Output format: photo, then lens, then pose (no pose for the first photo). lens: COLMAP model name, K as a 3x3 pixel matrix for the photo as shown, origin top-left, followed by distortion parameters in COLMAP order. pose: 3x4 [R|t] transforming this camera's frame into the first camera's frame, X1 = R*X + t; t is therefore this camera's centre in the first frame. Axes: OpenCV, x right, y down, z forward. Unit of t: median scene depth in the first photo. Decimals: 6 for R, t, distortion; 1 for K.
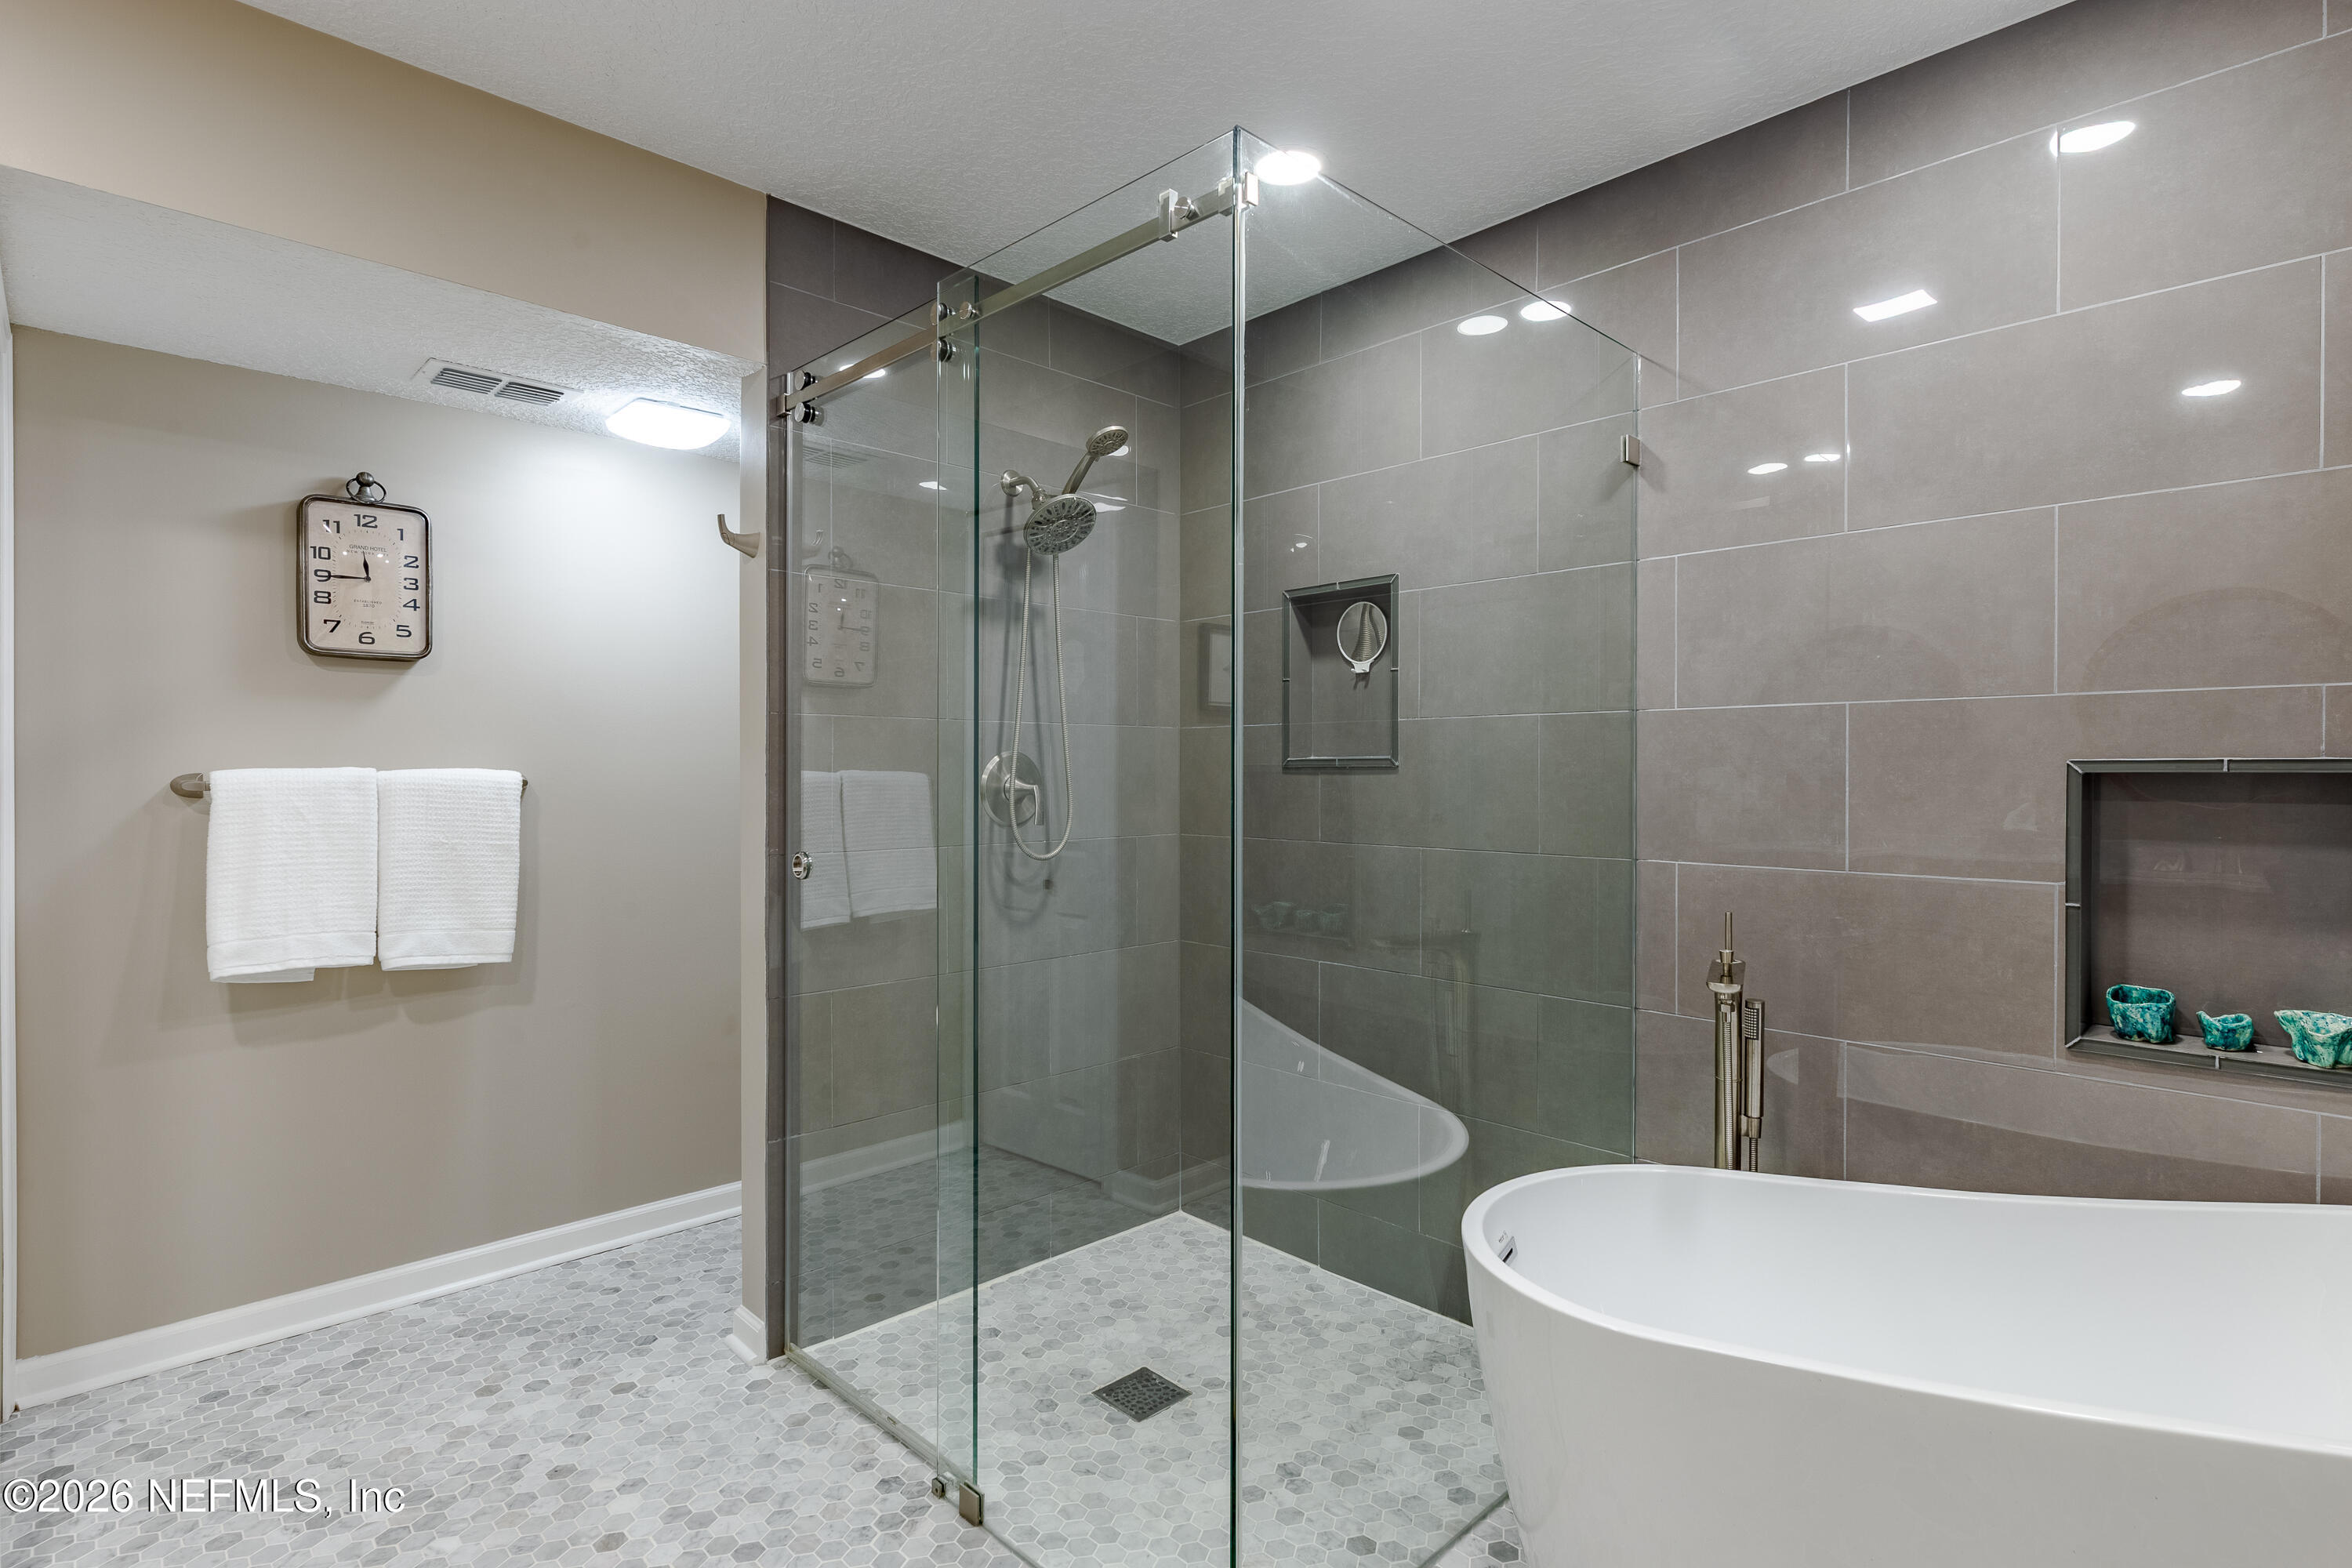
lens RADIAL K [[1149.8, 0, 1176.3], [0, 1149.8, 782.0], [0, 0, 1]] dist [-0.001728, 0.000110]
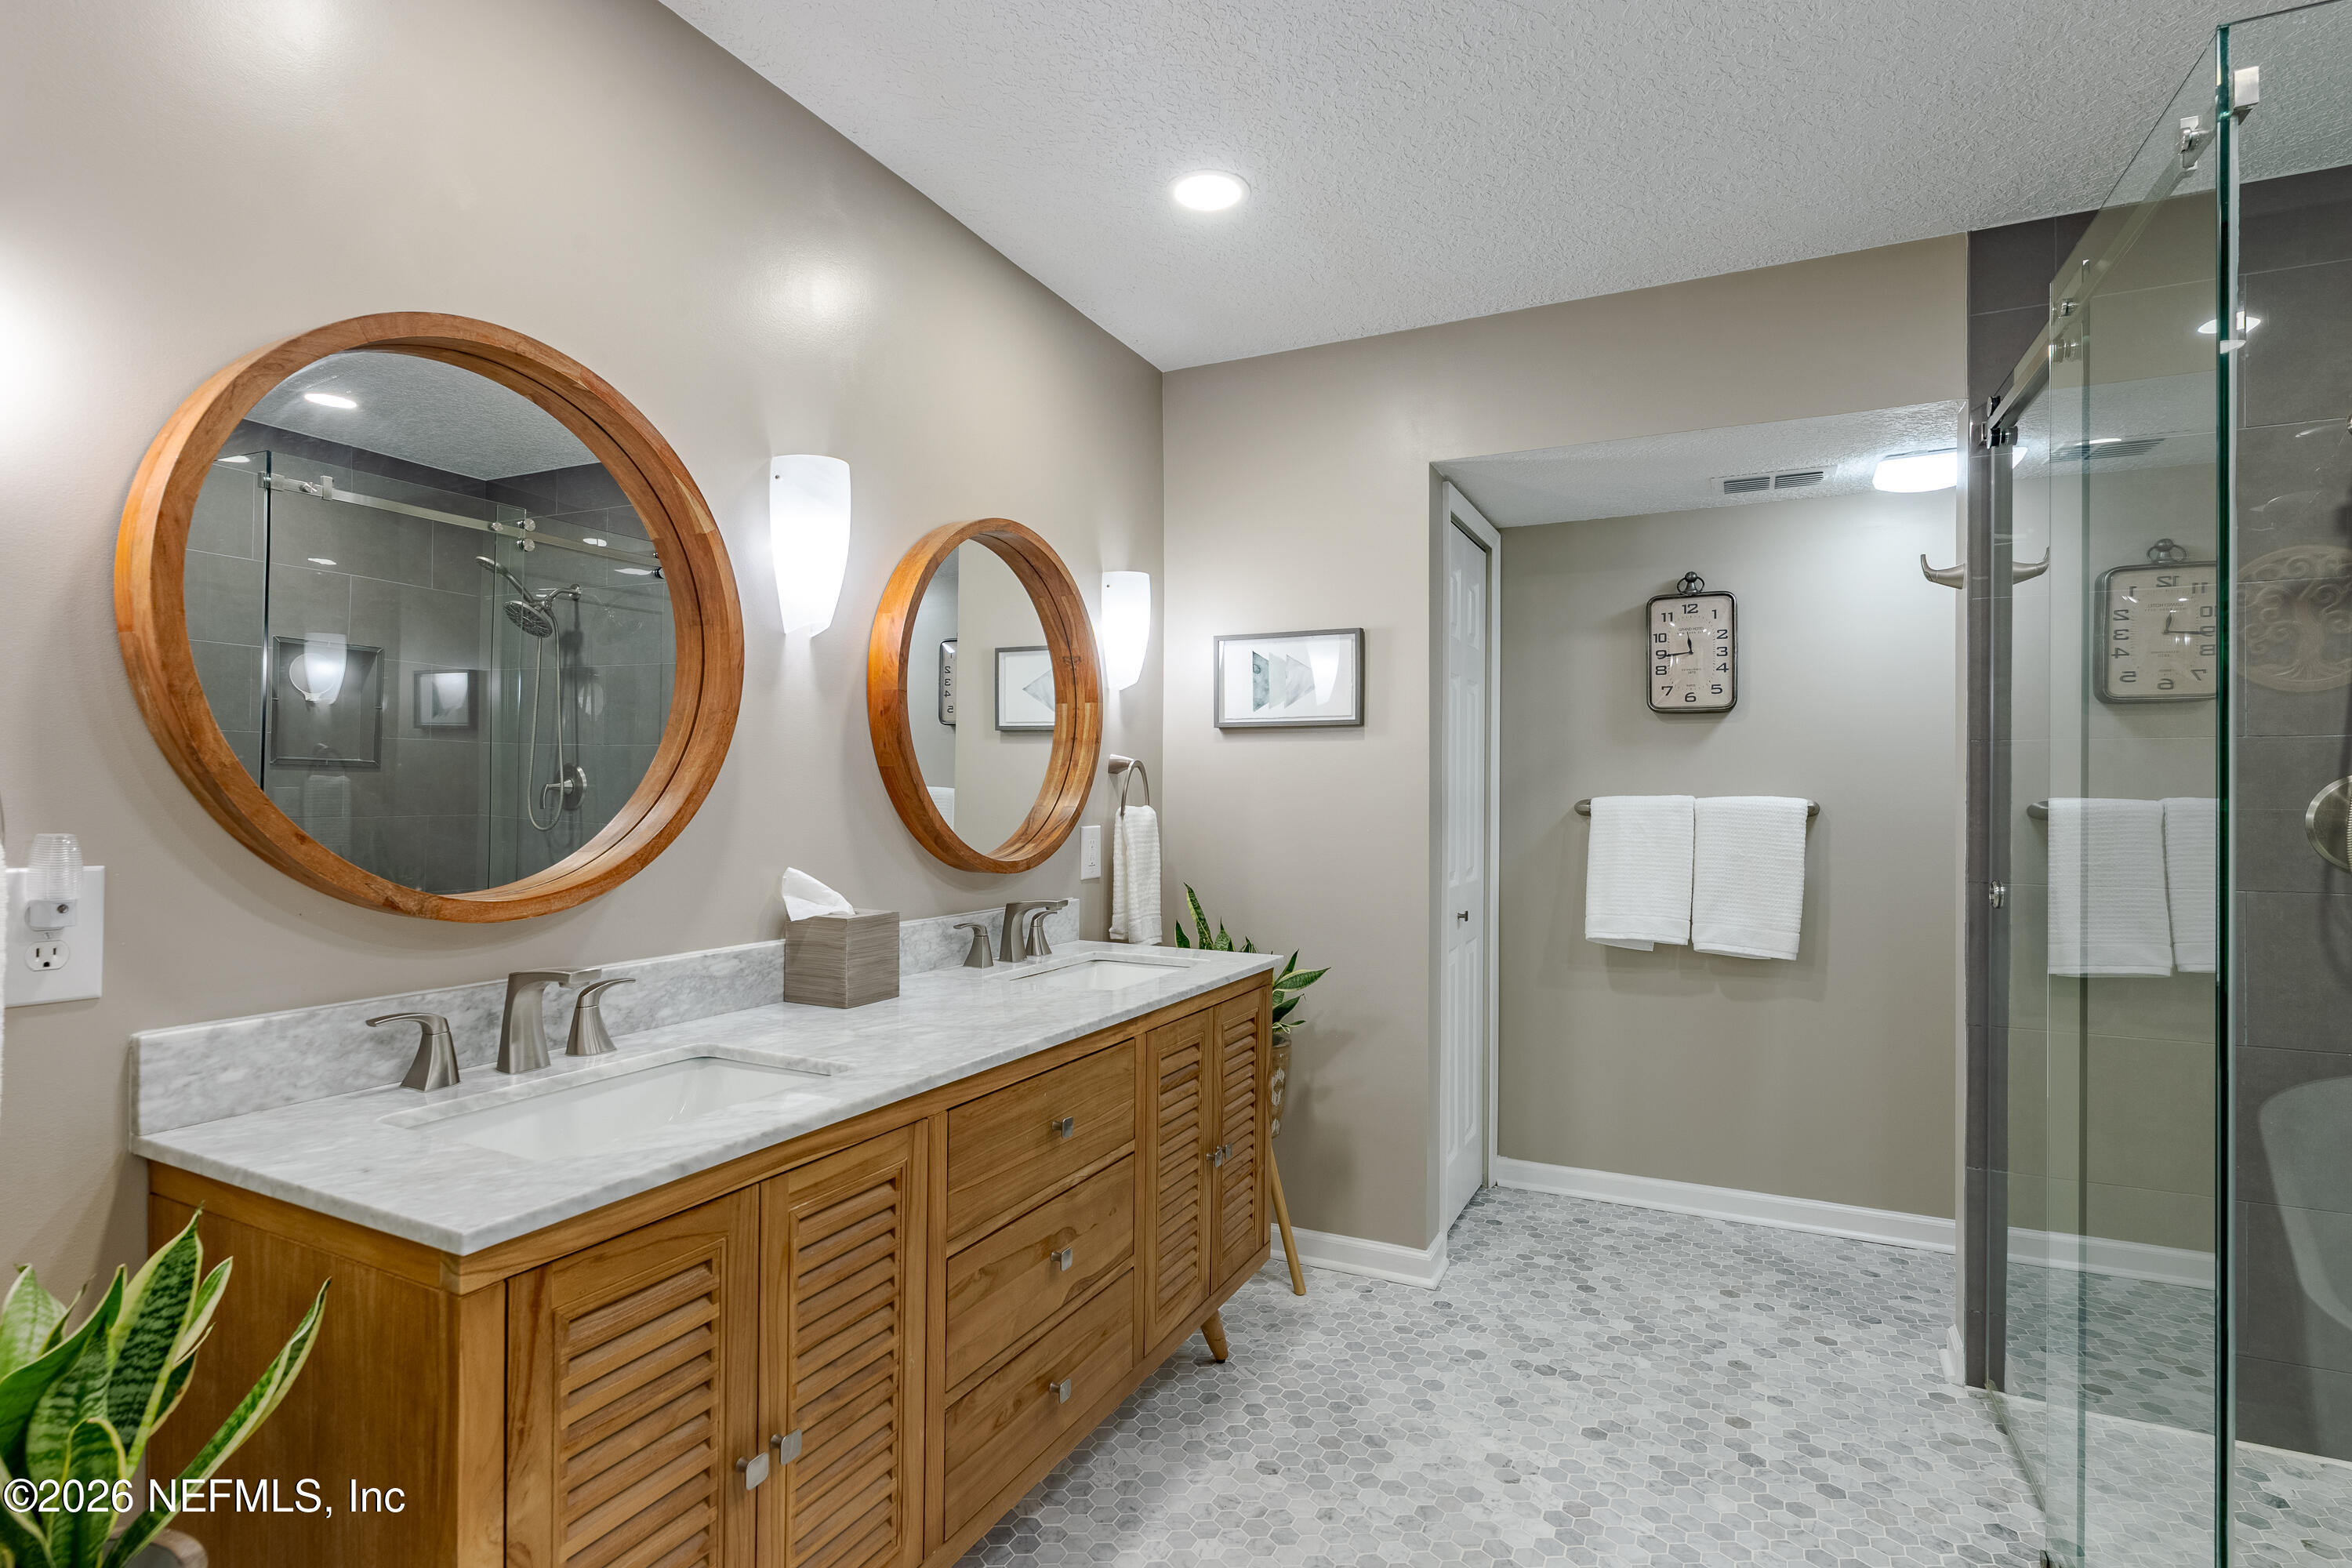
lens RADIAL K [[1149.8, 0, 1186.1], [0, 1149.8, 789.2], [0, 0, 1]] dist [-0.001728, 0.000110]
pose [[0.338377, -0.007060, -0.940984, 0.356595], [-0.013023, 0.999841, -0.012184, 0.004092], [0.940920, 0.016378, 0.338232, 0.011334]]
